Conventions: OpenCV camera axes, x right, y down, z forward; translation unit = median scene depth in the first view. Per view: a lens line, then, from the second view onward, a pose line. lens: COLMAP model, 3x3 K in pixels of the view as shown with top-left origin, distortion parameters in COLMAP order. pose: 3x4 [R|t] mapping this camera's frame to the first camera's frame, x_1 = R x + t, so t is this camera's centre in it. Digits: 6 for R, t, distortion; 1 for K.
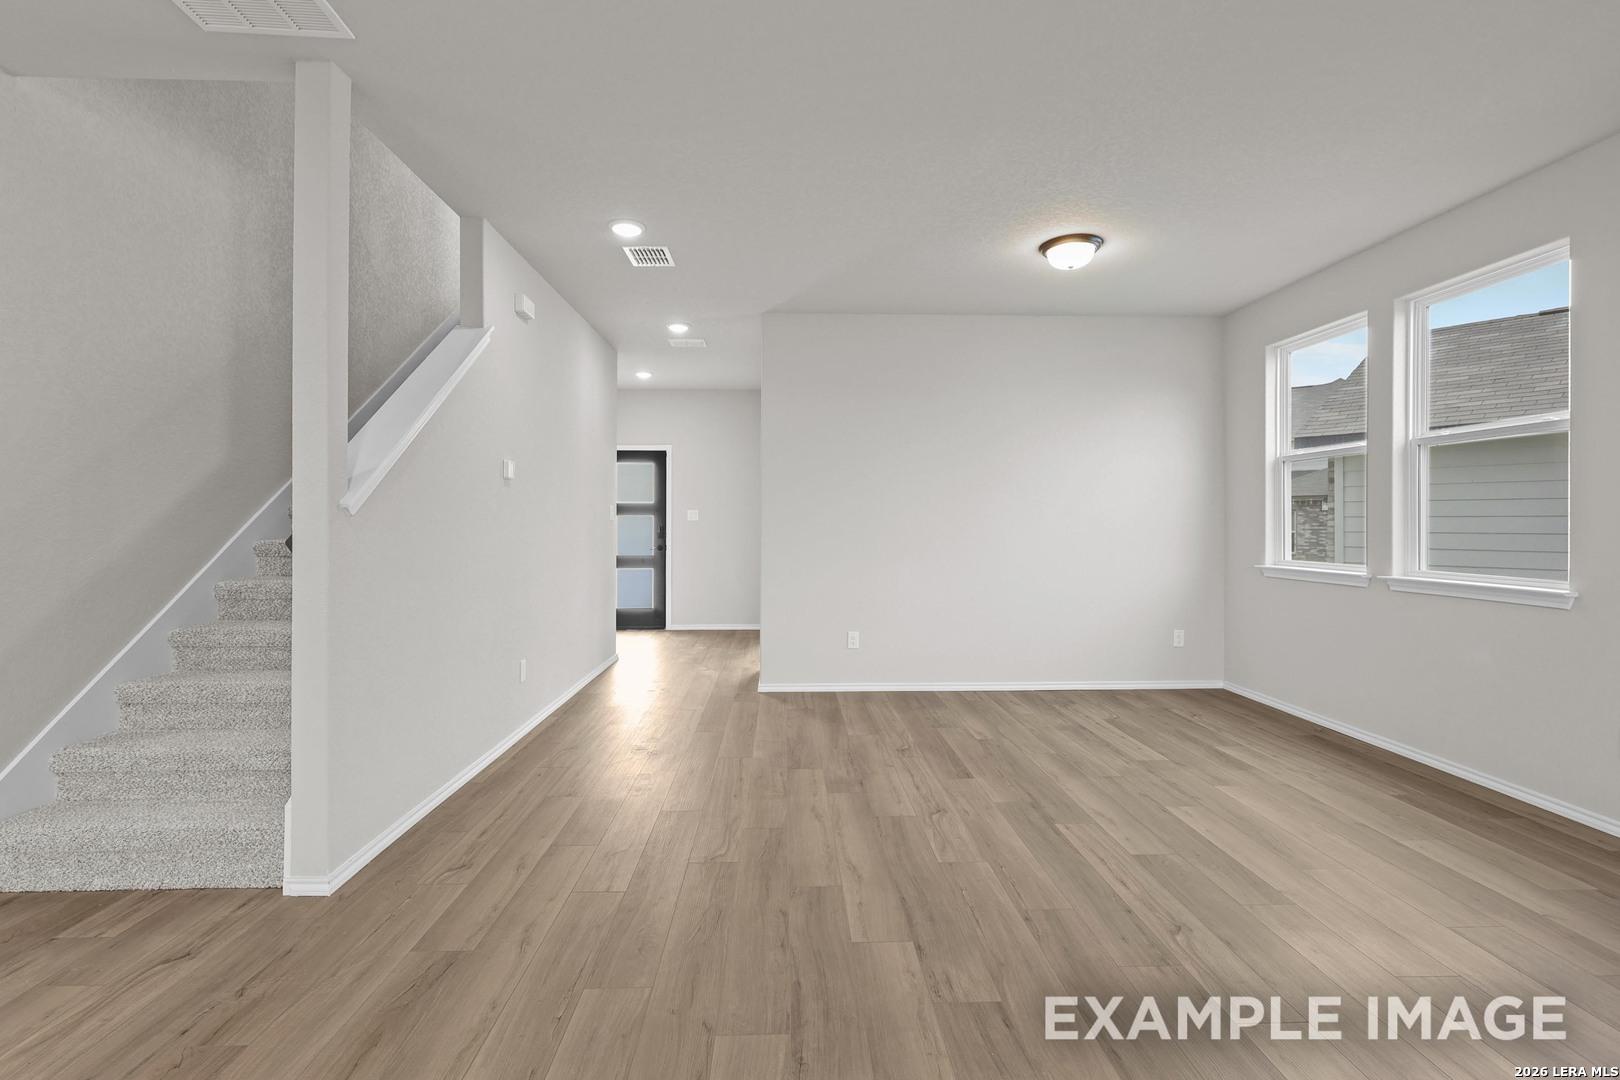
lens RADIAL K [[743.1, 0, 809.4], [0, 743.1, 532.5], [0, 0, 1]] dist [0.001628, -0.000499]
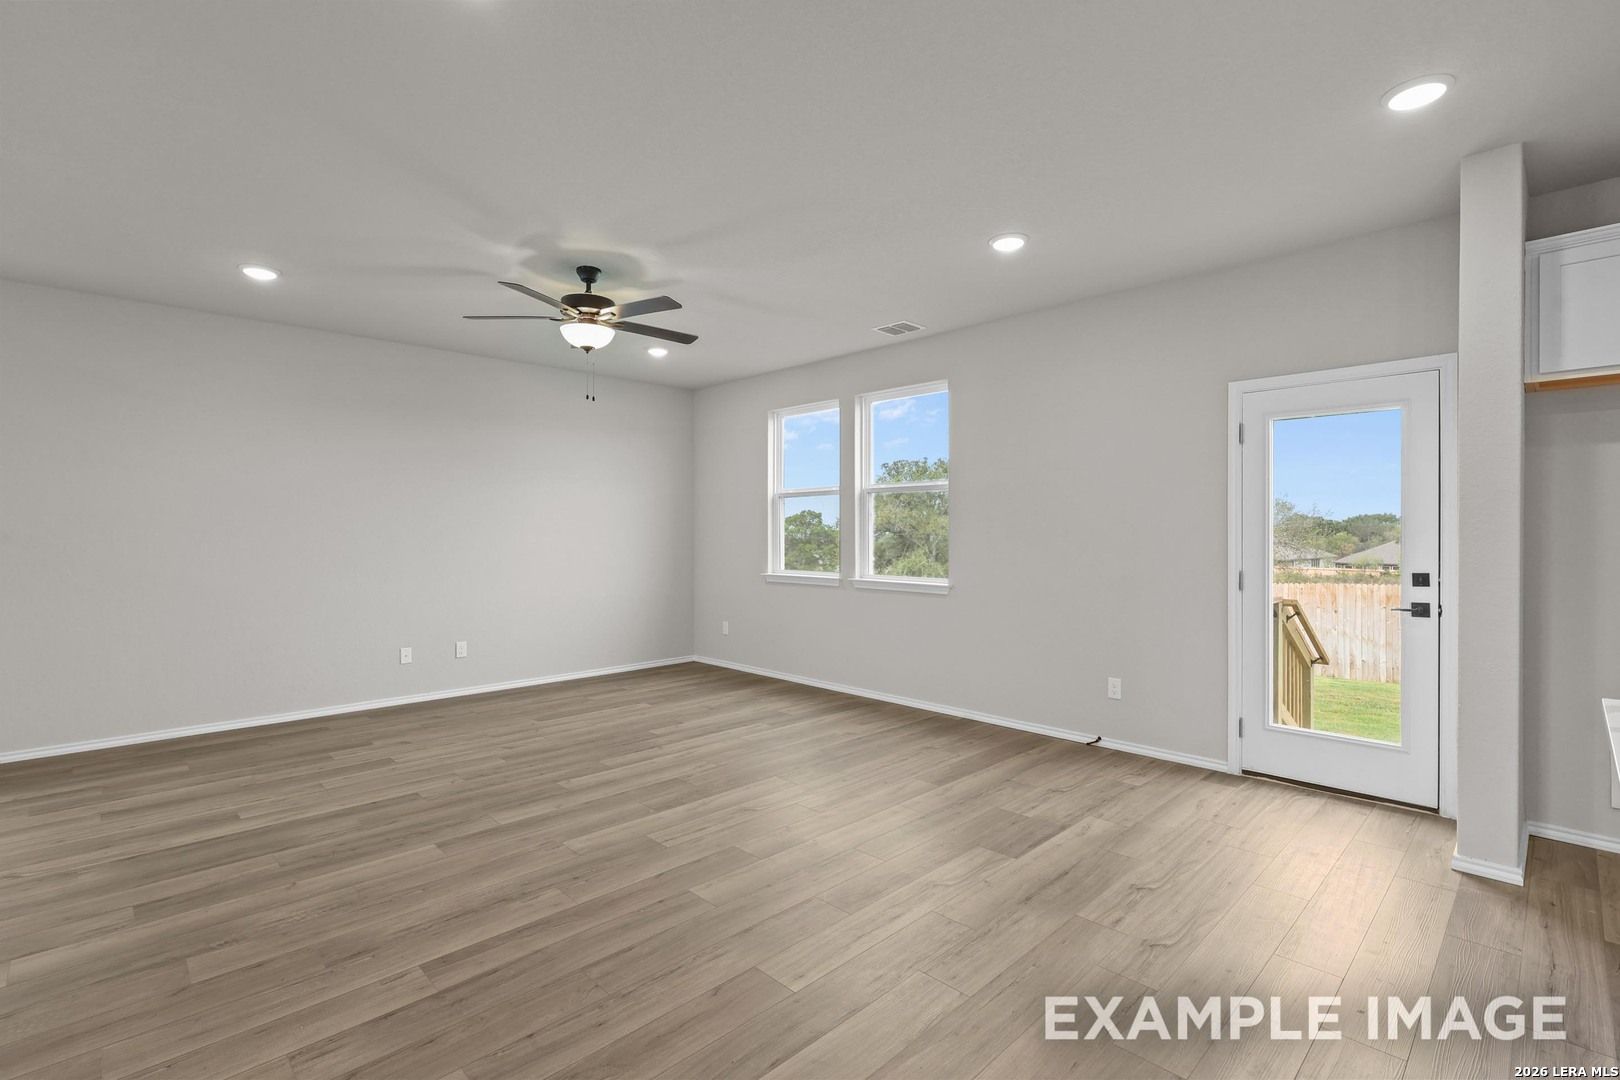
lens RADIAL K [[743.1, 0, 815.3], [0, 743.1, 544.0], [0, 0, 1]] dist [0.001628, -0.000499]
pose [[-0.677391, -0.012723, 0.735513, -1.052391], [0.003619, 0.999781, 0.020627, -0.042135], [-0.735614, 0.016635, -0.677196, 0.652107]]
